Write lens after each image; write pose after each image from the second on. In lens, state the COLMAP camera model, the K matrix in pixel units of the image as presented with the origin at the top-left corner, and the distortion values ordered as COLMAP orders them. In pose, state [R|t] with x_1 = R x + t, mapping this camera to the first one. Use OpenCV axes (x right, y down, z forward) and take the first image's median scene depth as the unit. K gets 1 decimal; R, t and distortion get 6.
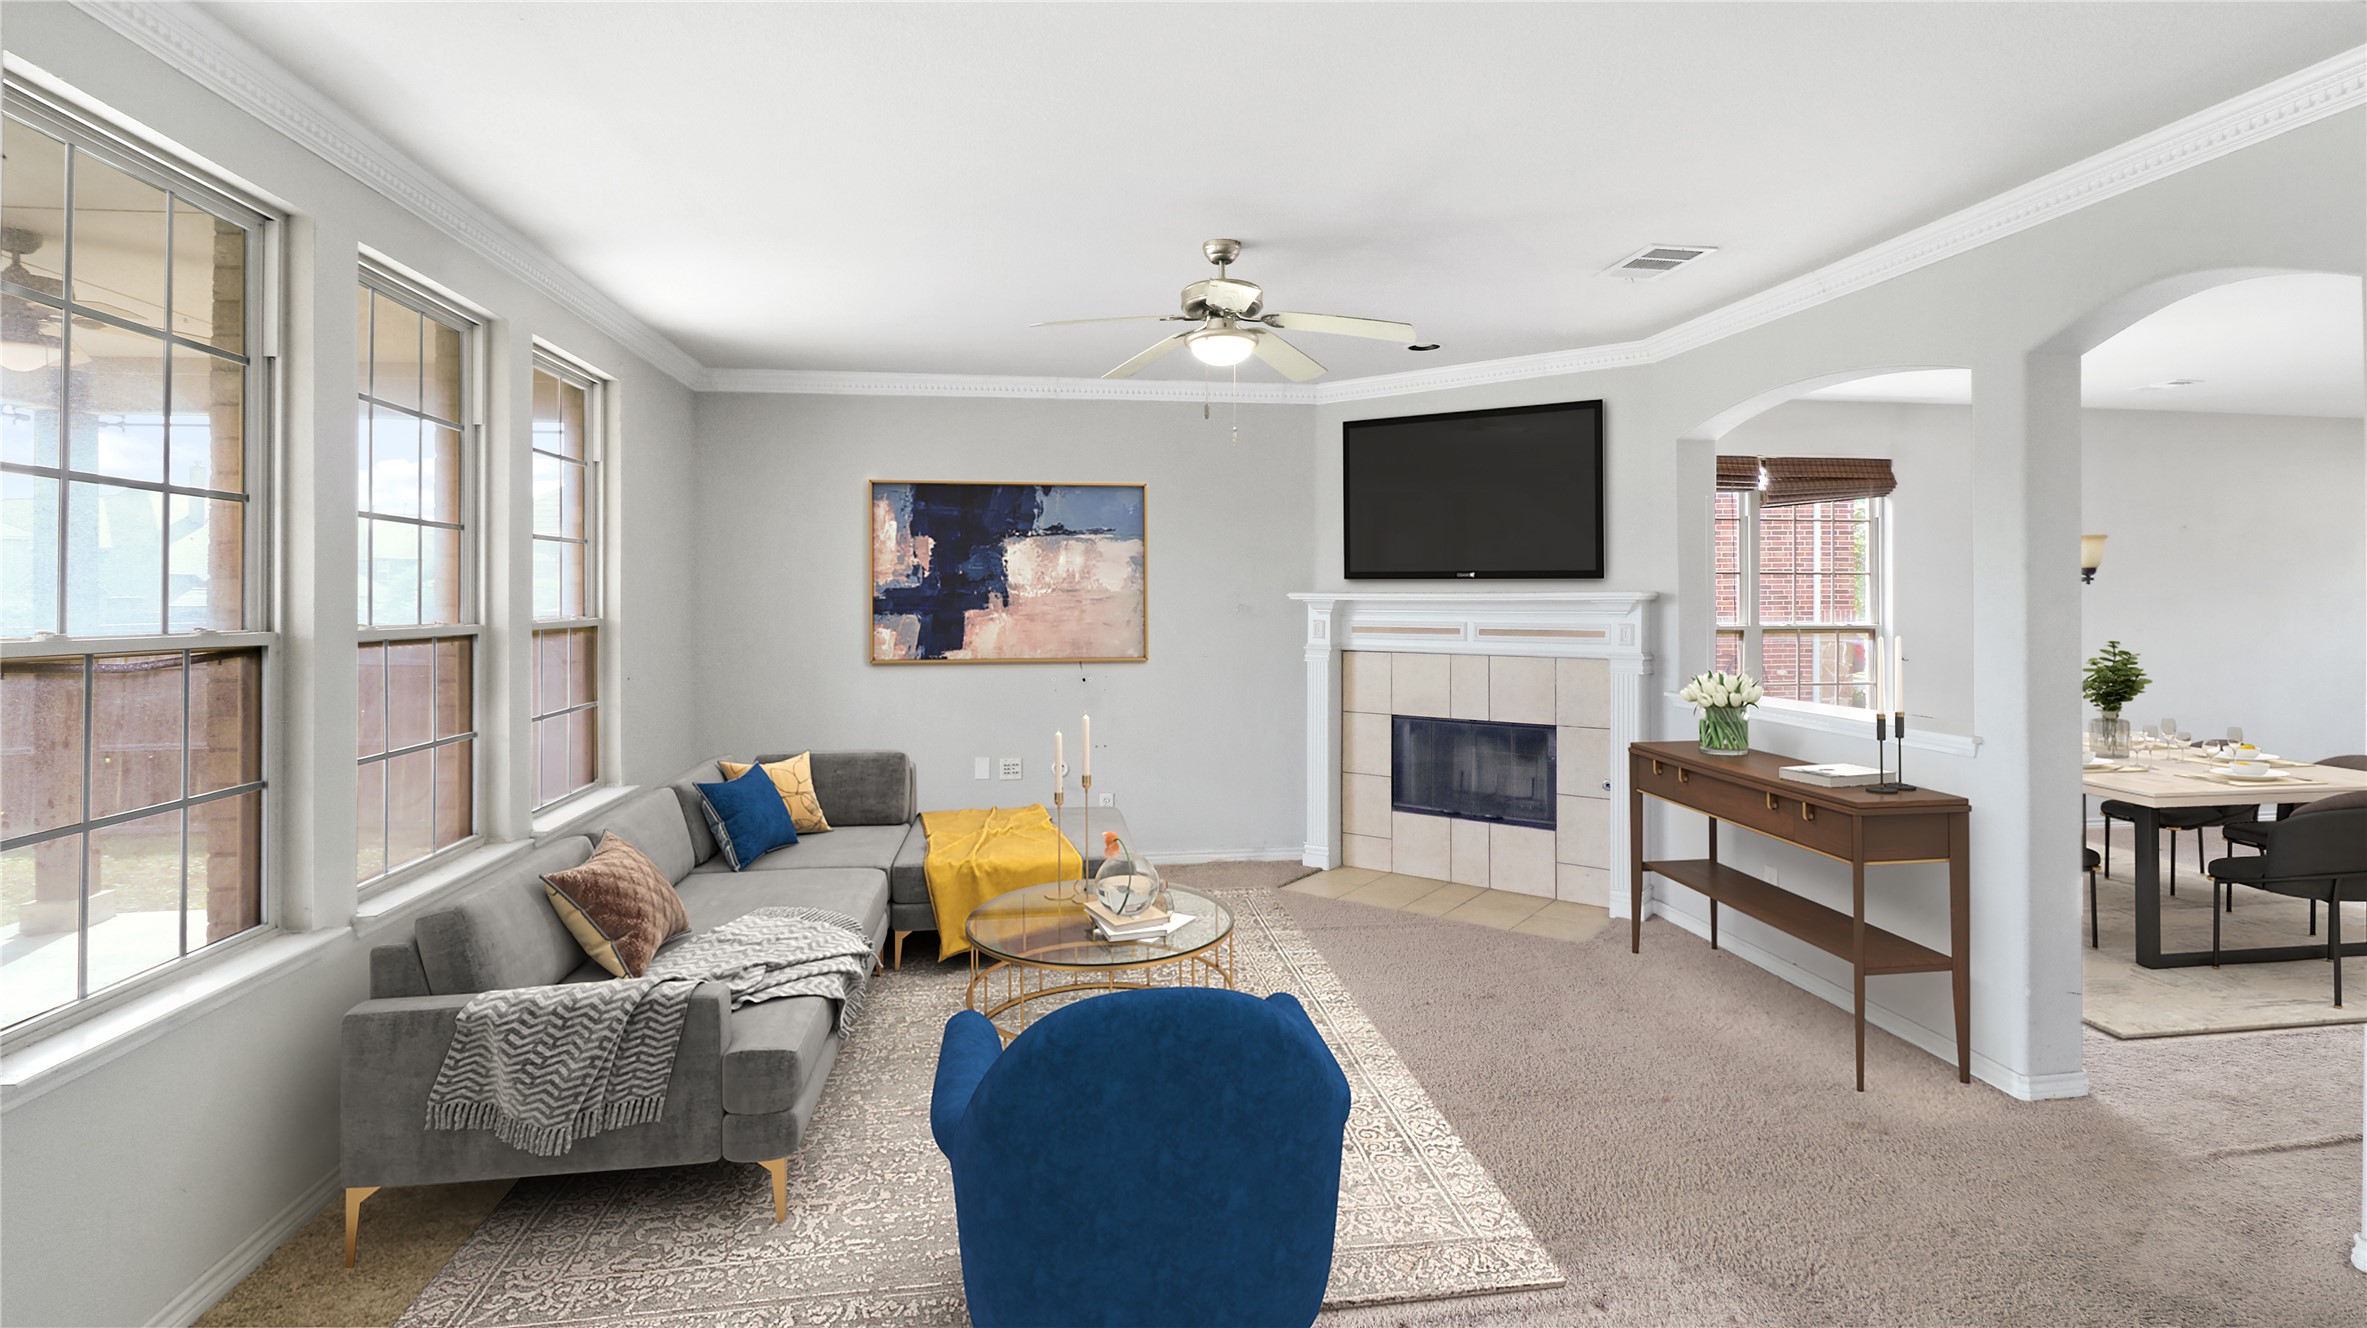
lens RADIAL K [[1099.5, 0, 1187.9], [0, 1099.5, 589.8], [0, 0, 1]] dist [0.001073, -0.014904]
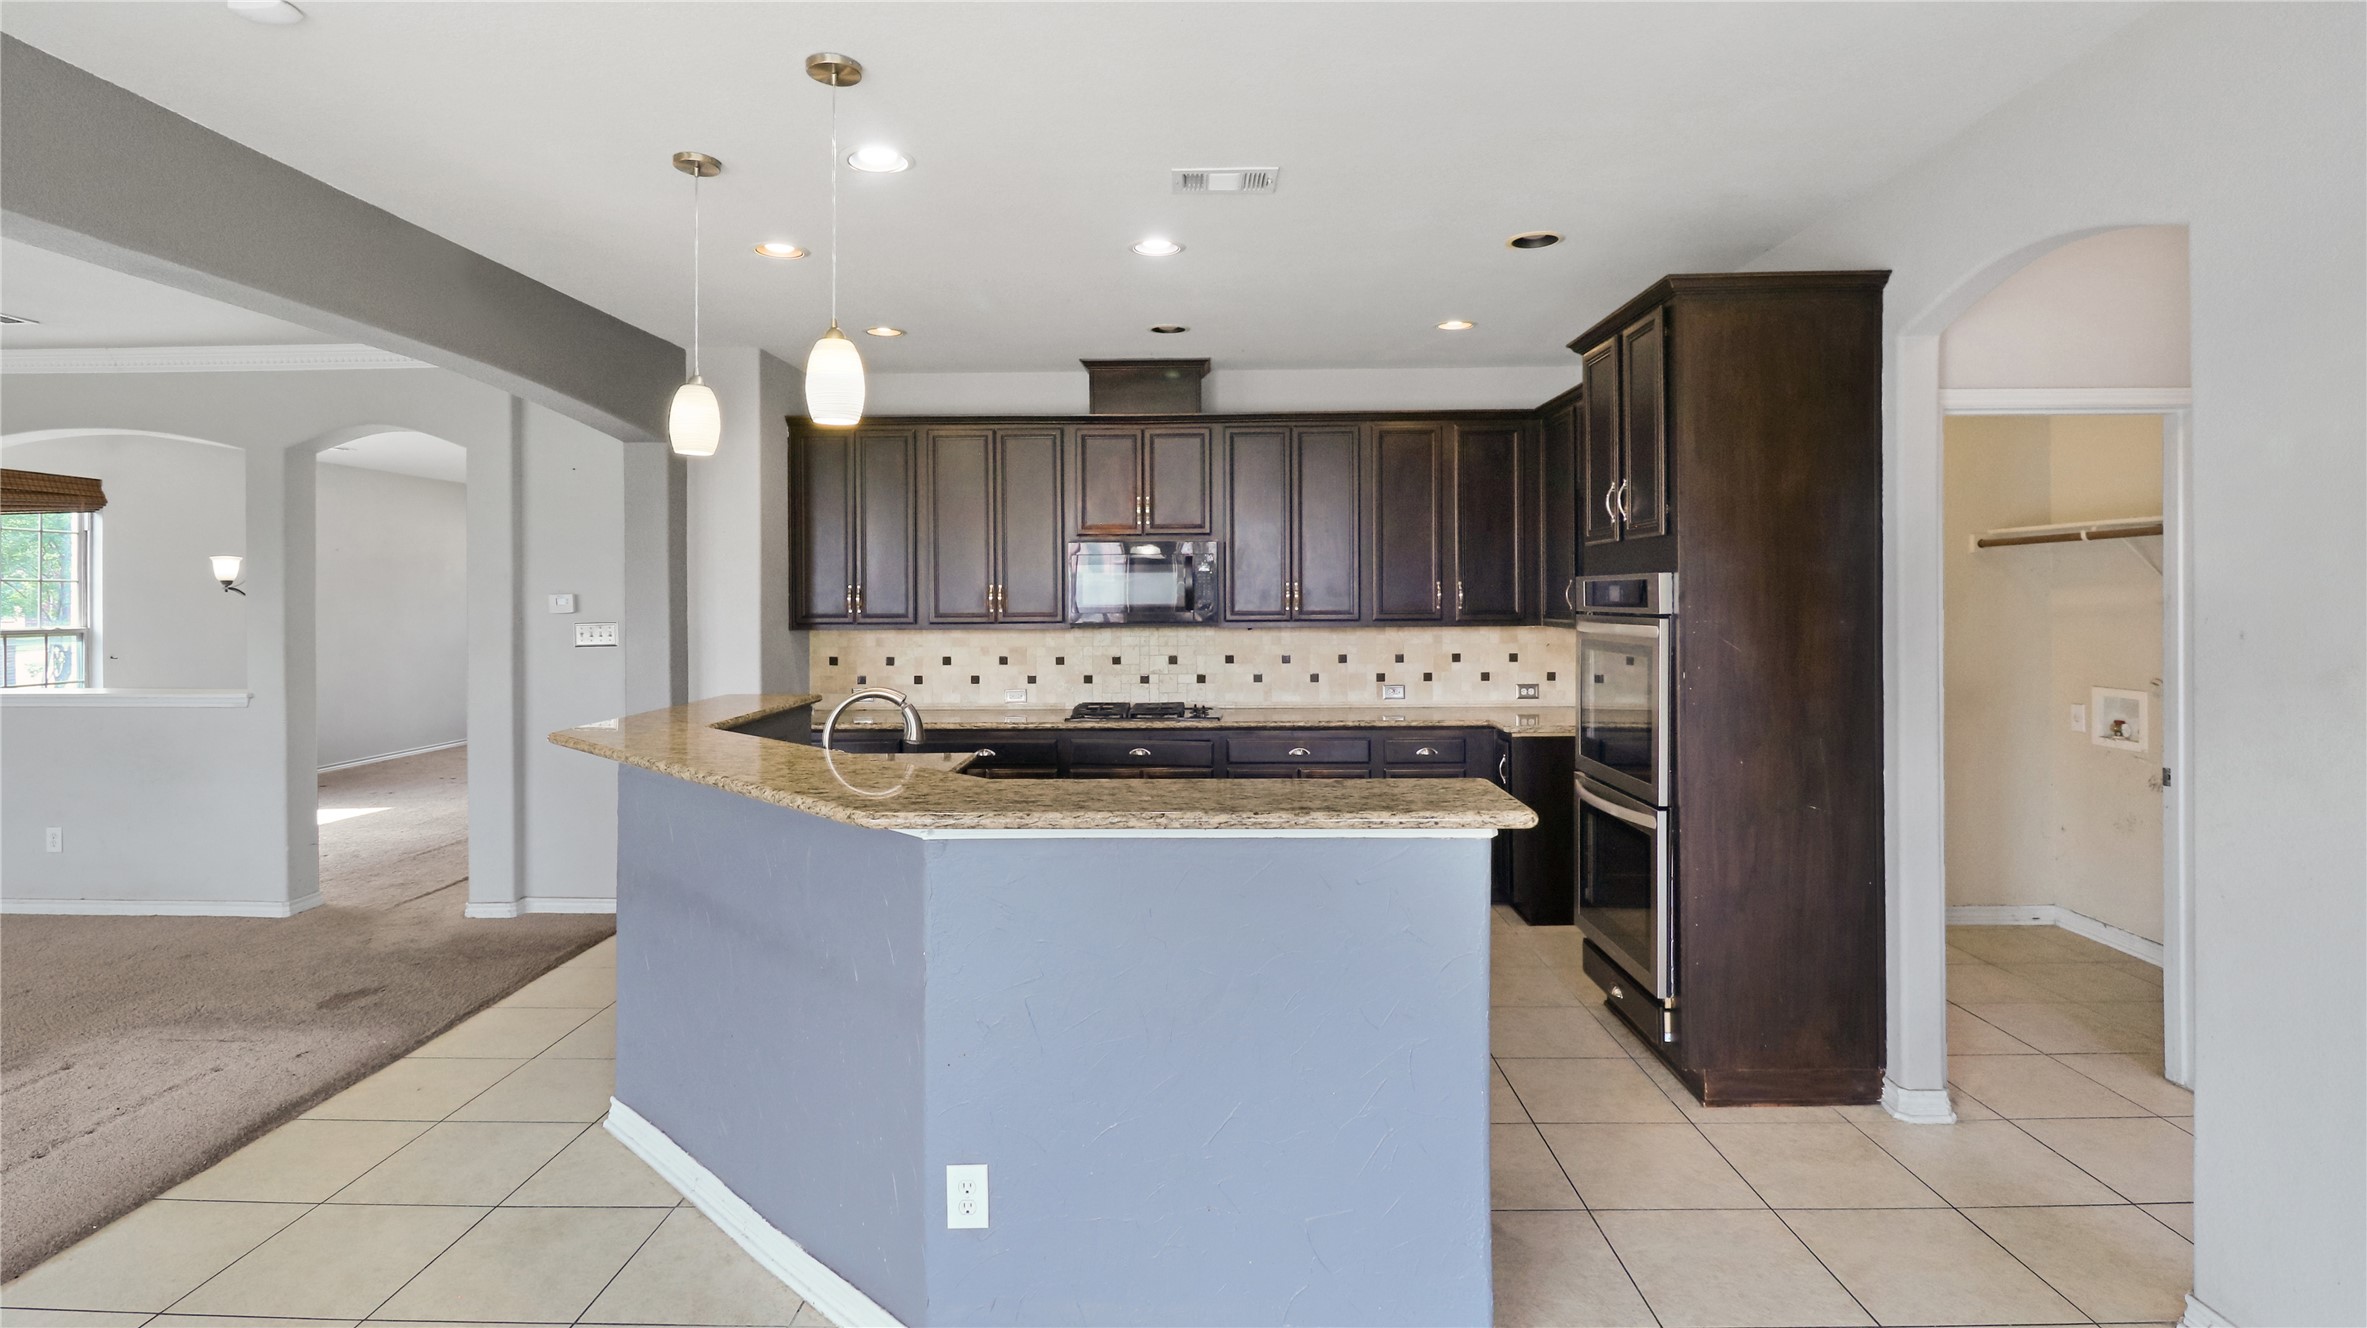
lens RADIAL K [[1150.5, 0, 1171.3], [0, 1150.5, 597.8], [0, 0, 1]] dist [-0.005955, -0.000998]
pose [[0.167202, -0.000385, 0.985923, -0.431263], [-0.000525, 1.000000, 0.000479, 0.000585], [-0.985922, -0.000597, 0.167202, -0.358875]]
